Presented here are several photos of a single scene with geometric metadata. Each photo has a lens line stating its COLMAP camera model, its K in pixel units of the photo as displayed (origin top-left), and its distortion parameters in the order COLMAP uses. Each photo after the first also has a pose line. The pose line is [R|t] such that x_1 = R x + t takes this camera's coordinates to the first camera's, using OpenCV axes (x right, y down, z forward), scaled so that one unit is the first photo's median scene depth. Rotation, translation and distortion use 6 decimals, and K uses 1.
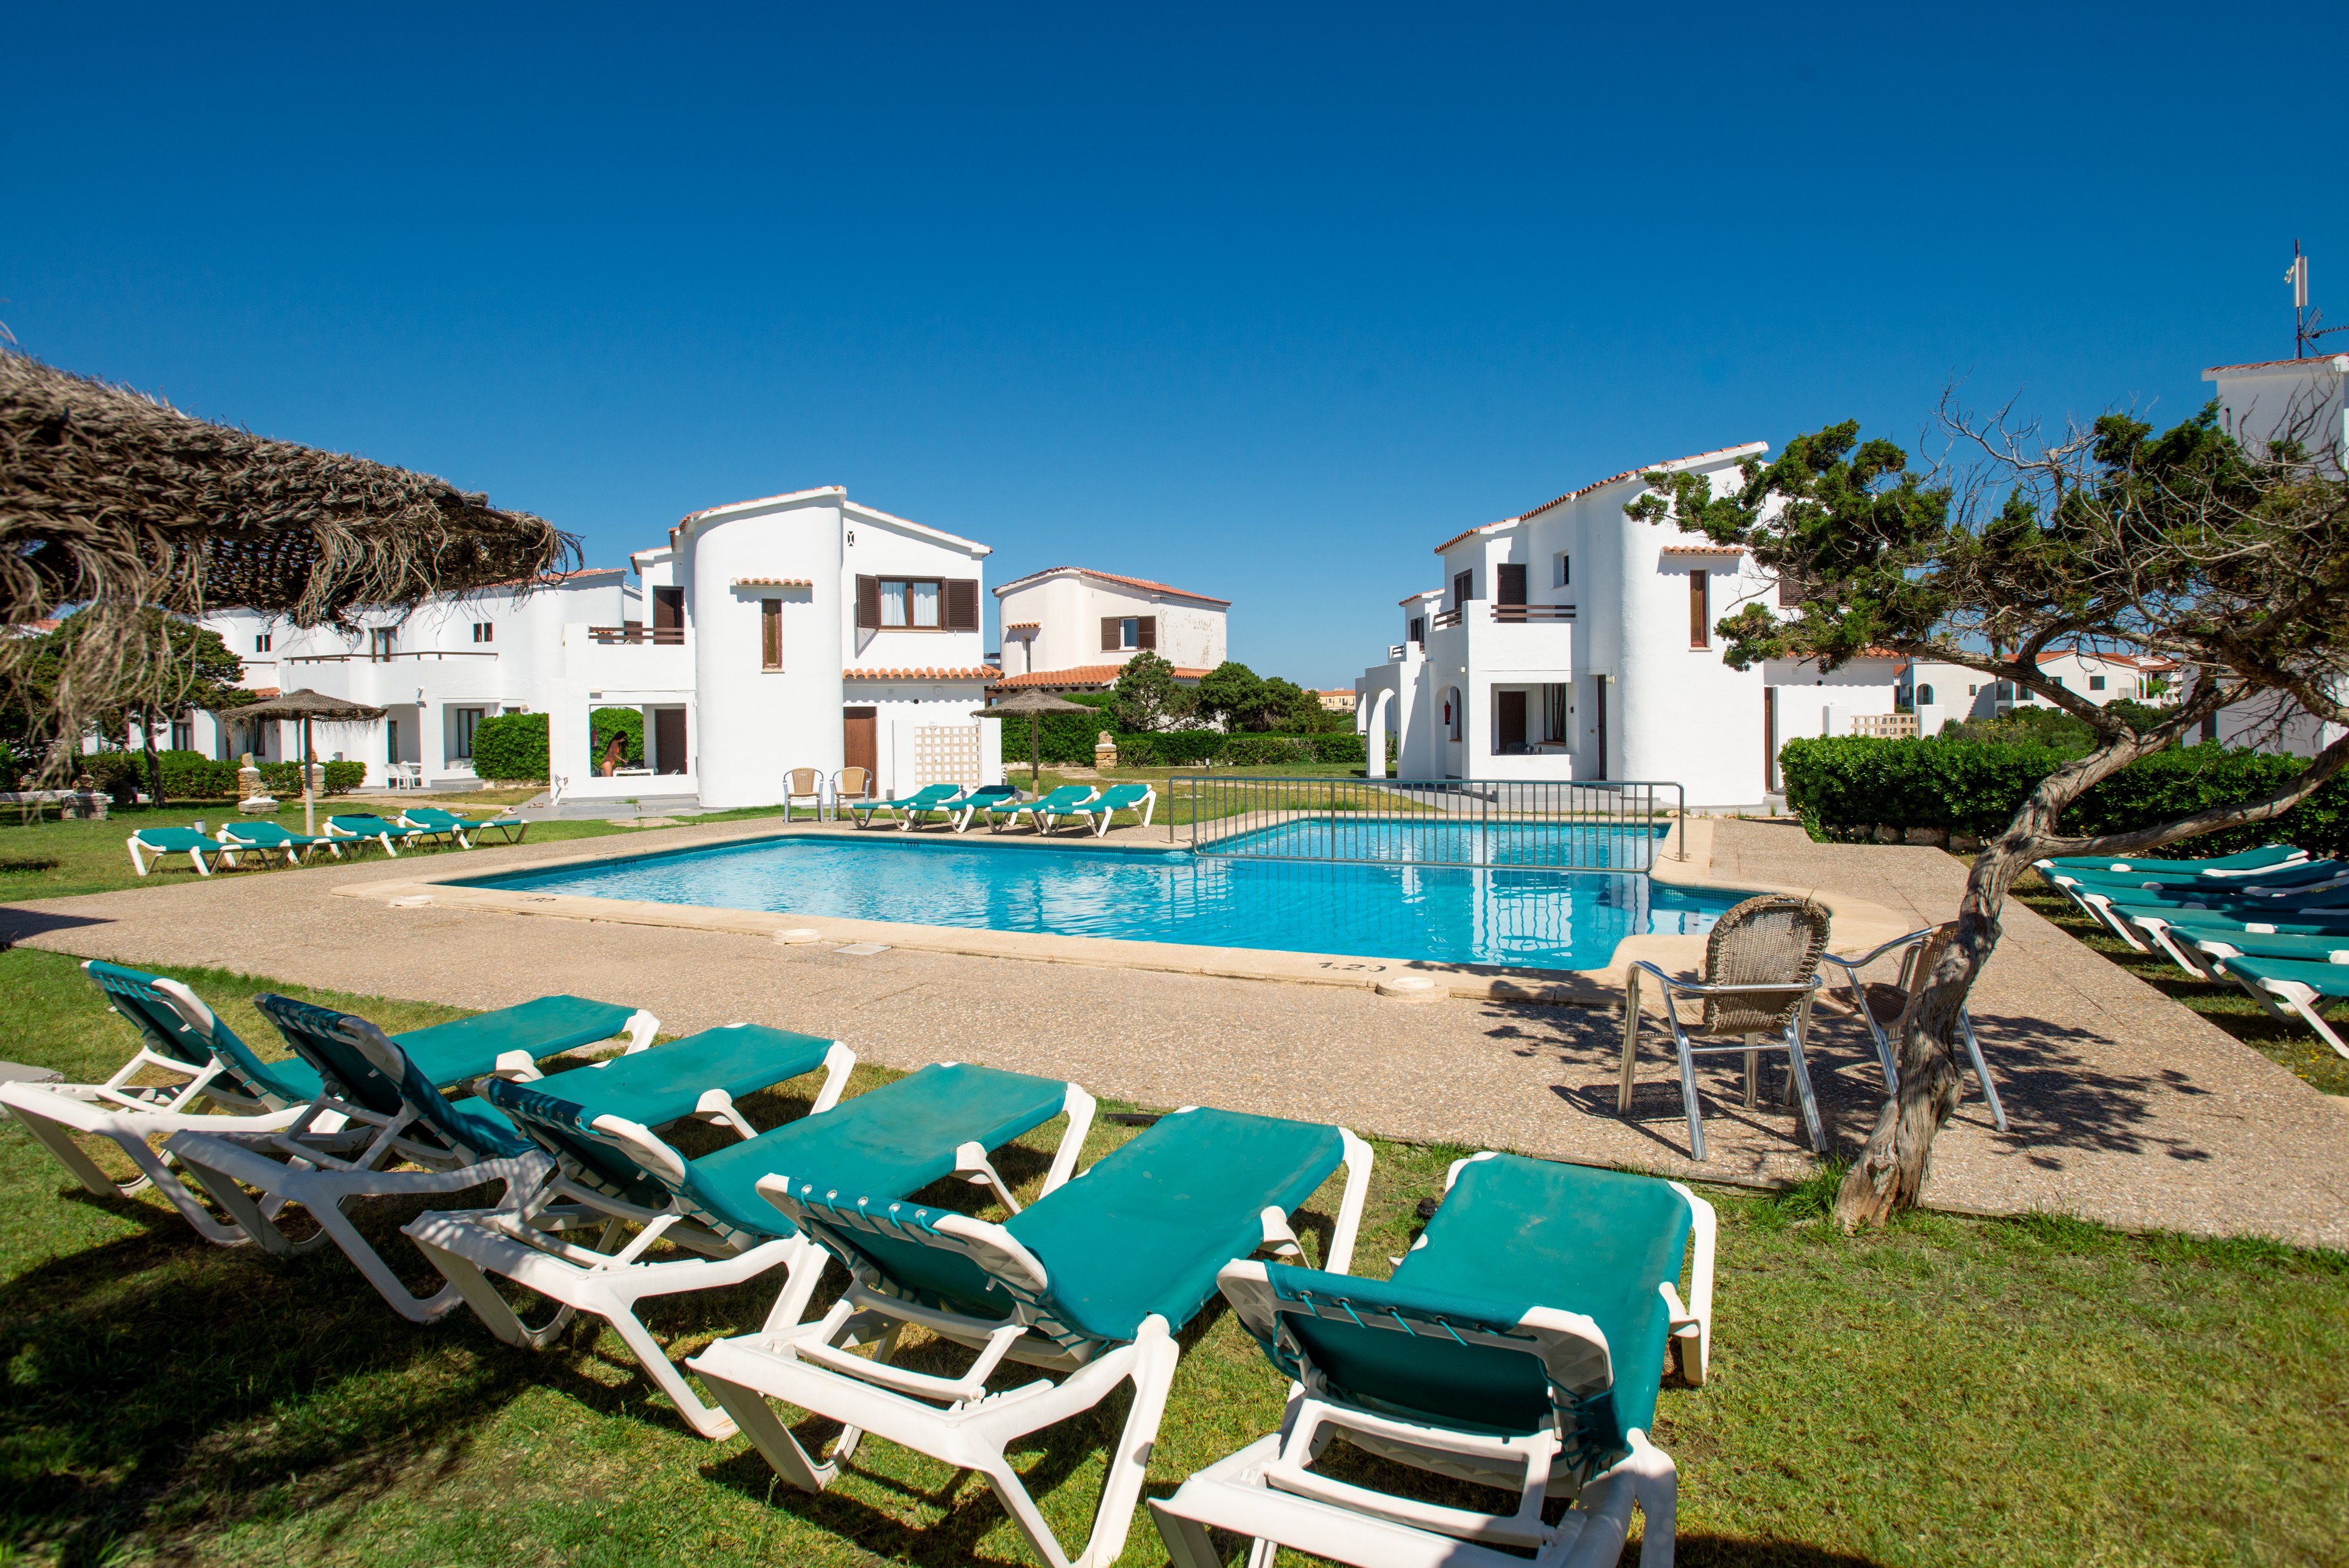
lens RADIAL K [[1227.8, 0, 1208.5], [0, 1227.8, 723.9], [0, 0, 1]] dist [-0.091349, 0.043491]
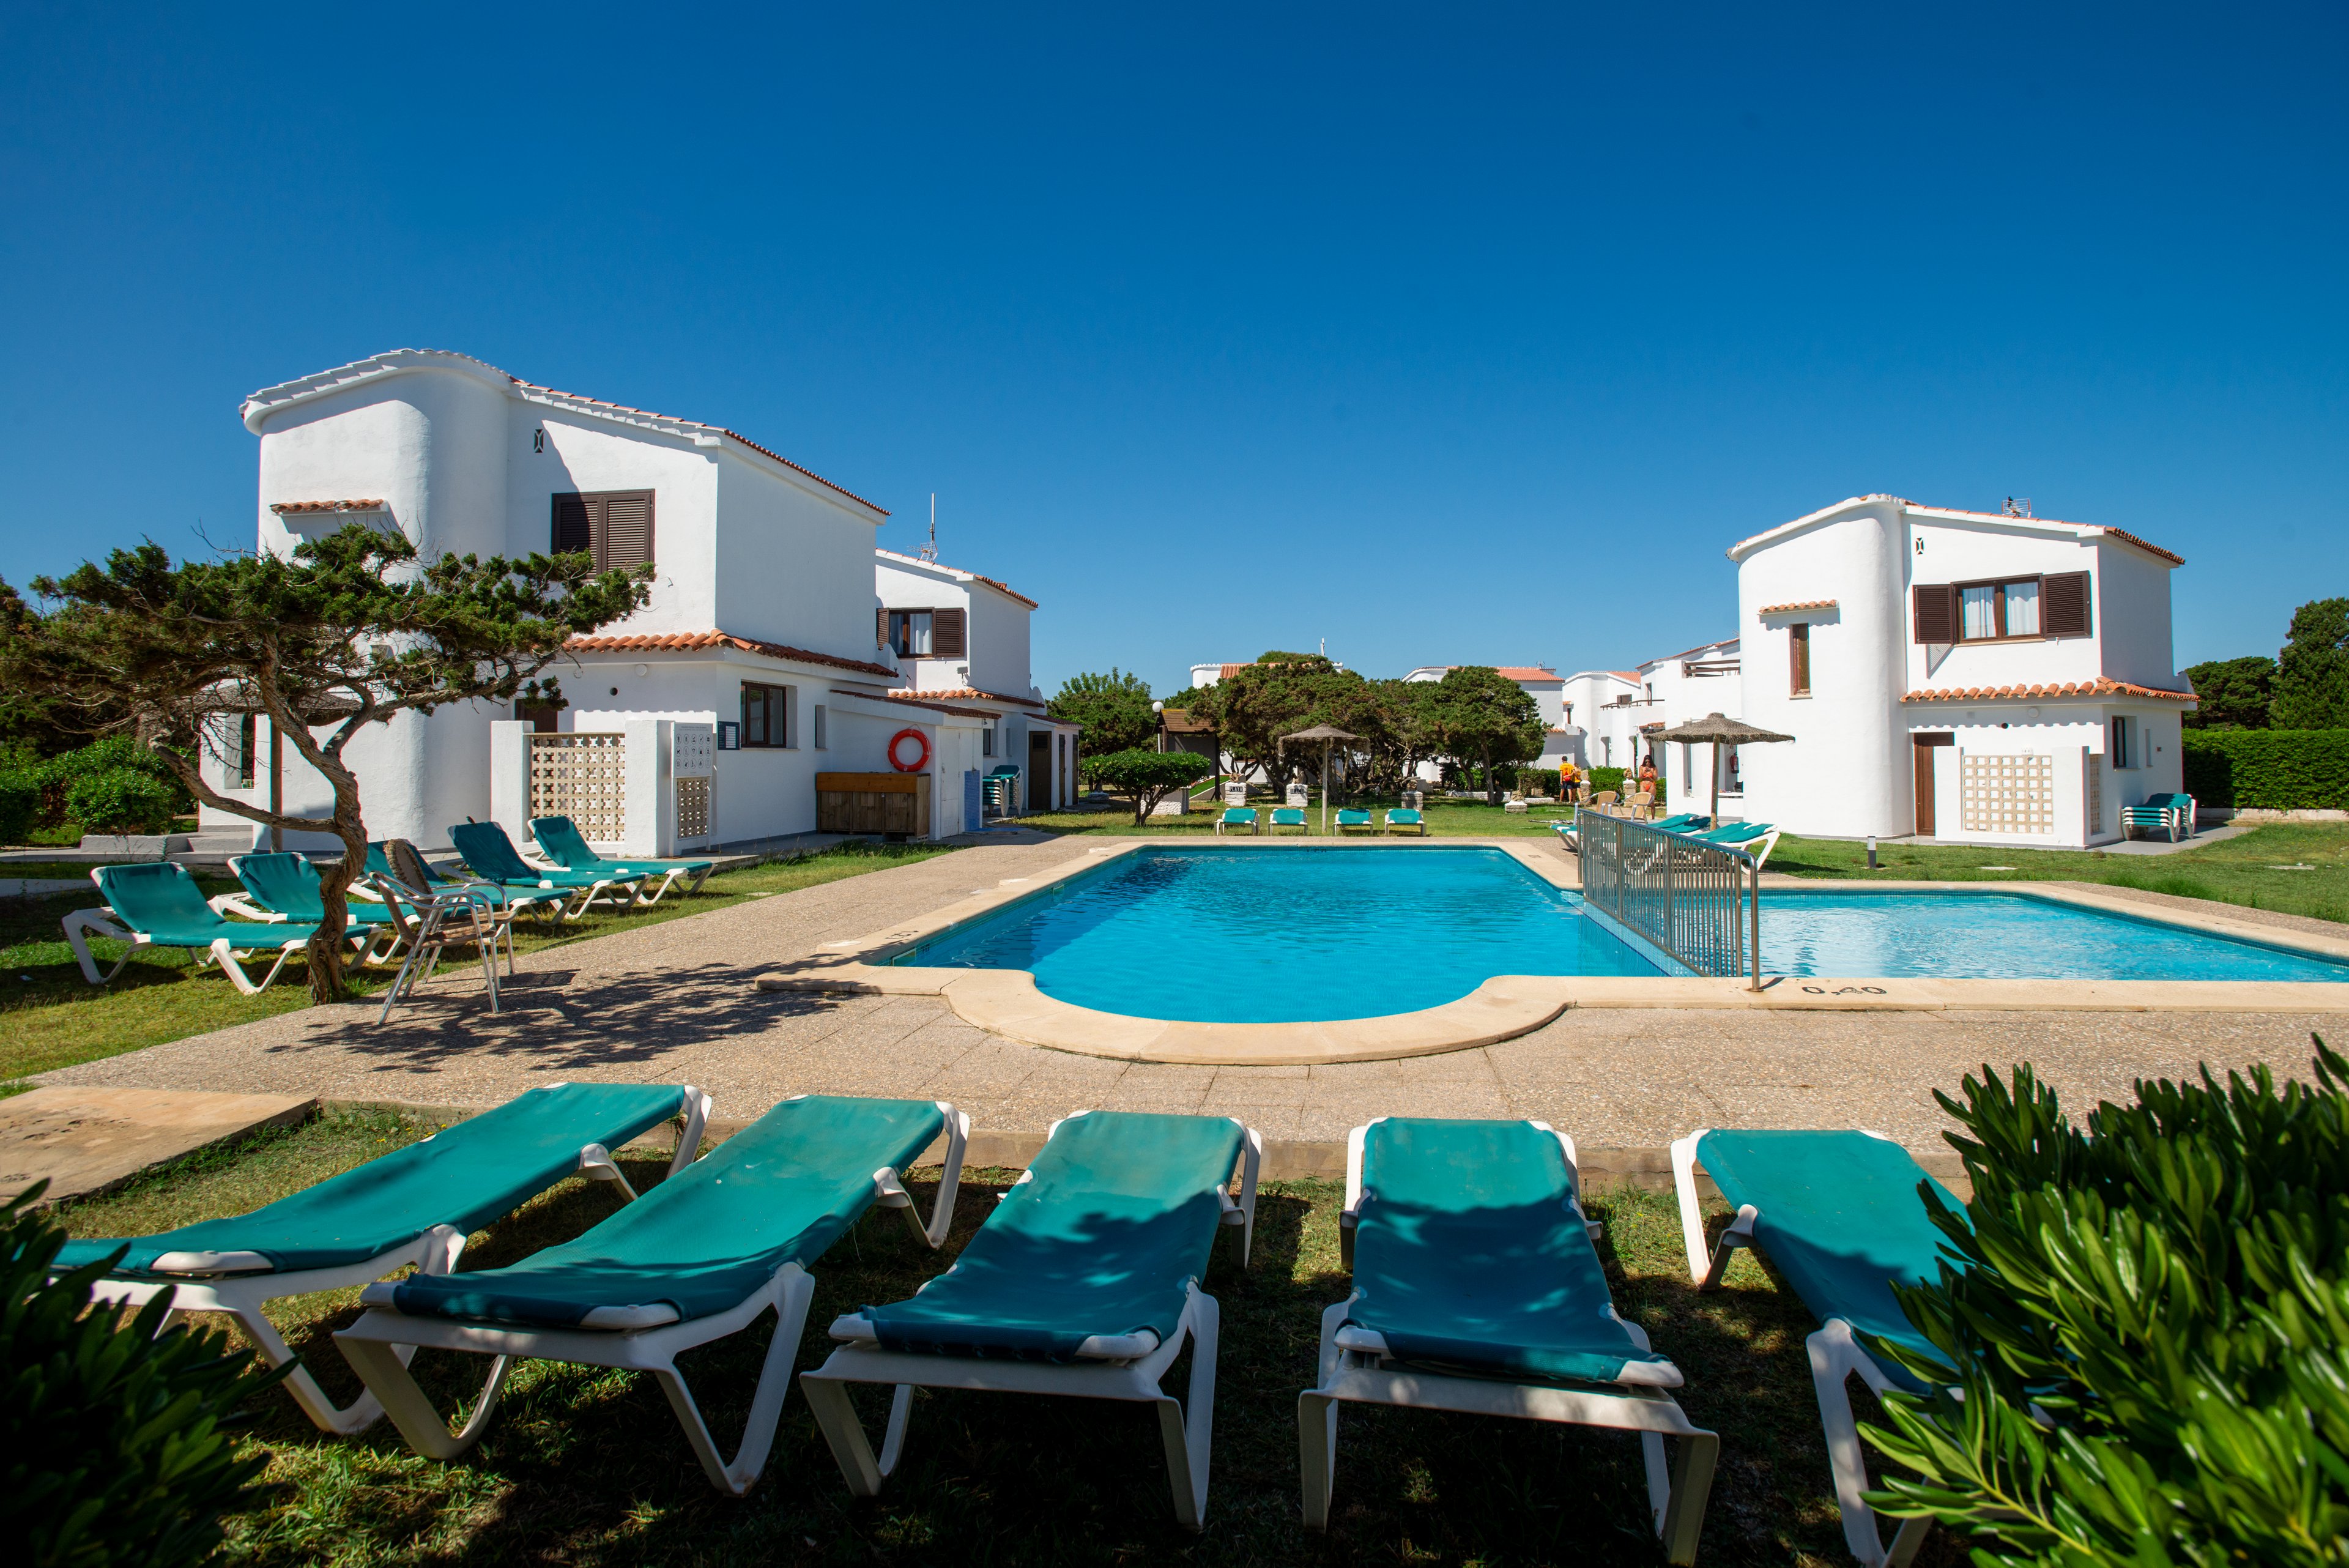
lens RADIAL K [[1163.0, 0, 1167.7], [0, 1163.0, 724.4], [0, 0, 1]] dist [-0.079621, 0.036476]
pose [[0.269096, -0.013161, -0.963023, 0.365169], [-0.008190, 0.999839, -0.015953, -0.002175], [0.963079, 0.012180, 0.268945, 0.243791]]
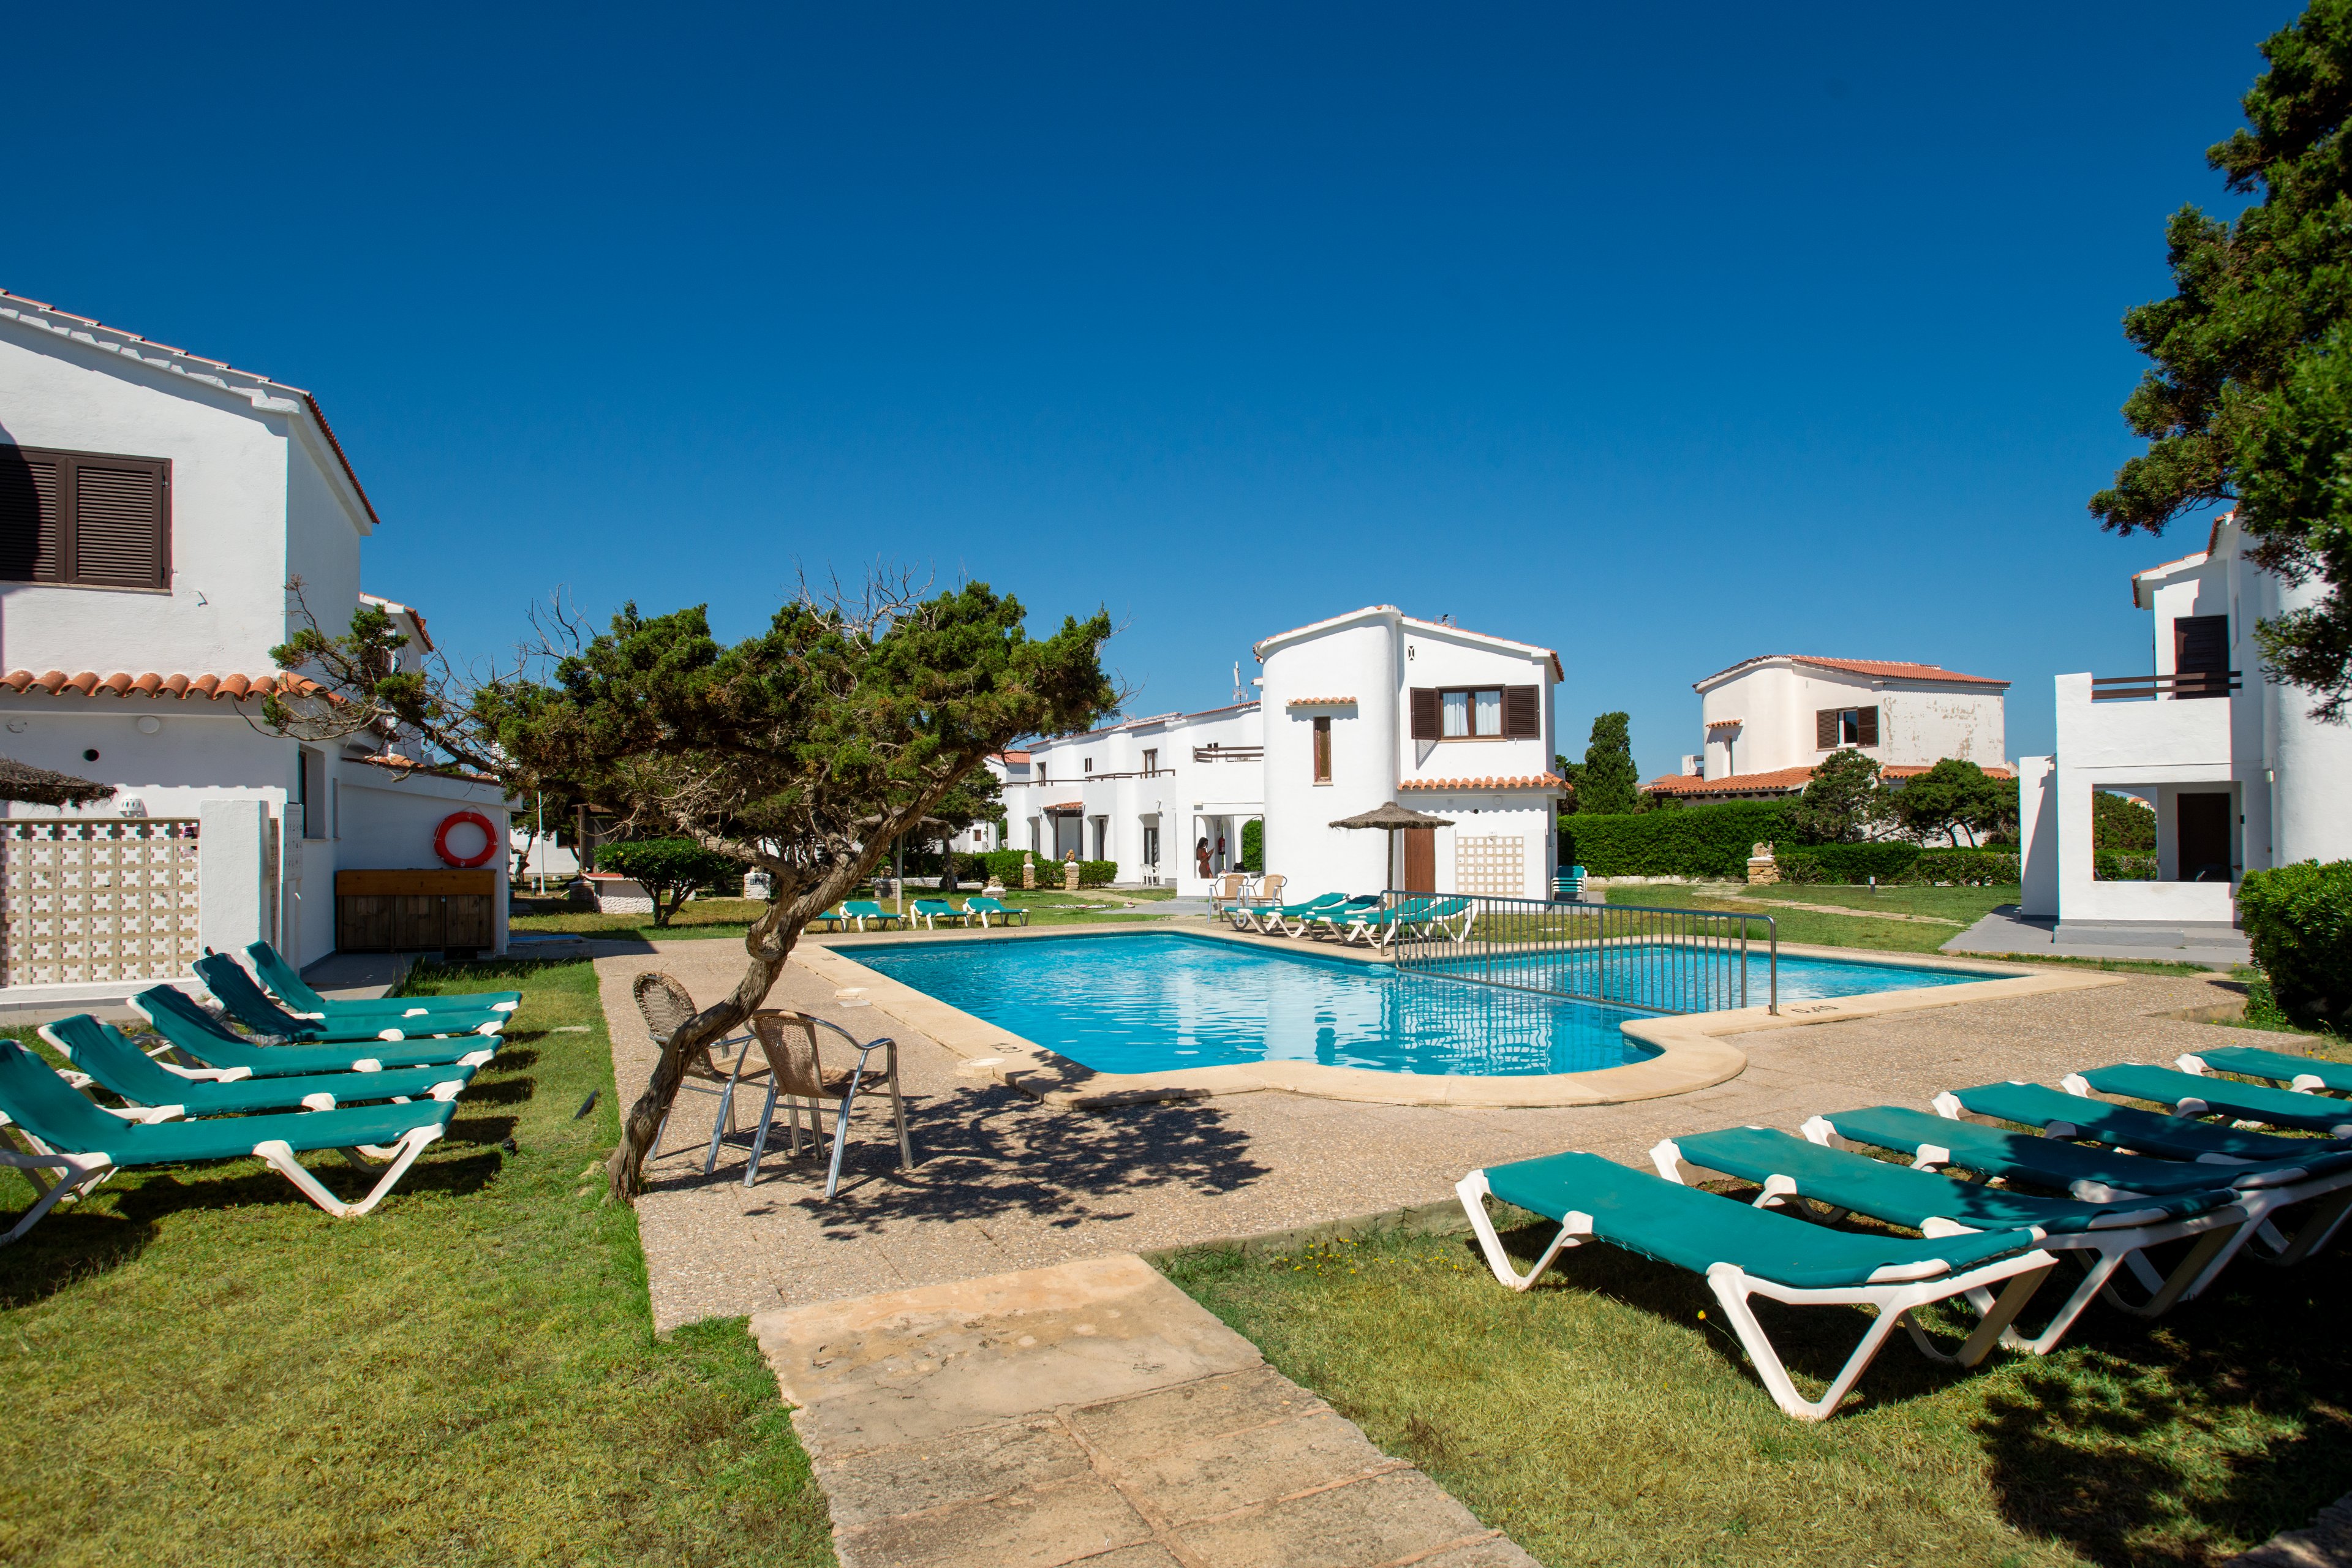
lens RADIAL K [[1309.6, 0, 1180.4], [0, 1309.6, 808.5], [0, 0, 1]] dist [-0.070896, 0.032471]
pose [[0.755840, -0.006352, -0.654725, 0.284219], [-0.004802, 0.999872, -0.015243, -0.003333], [0.654738, 0.014665, 0.755713, 0.041079]]
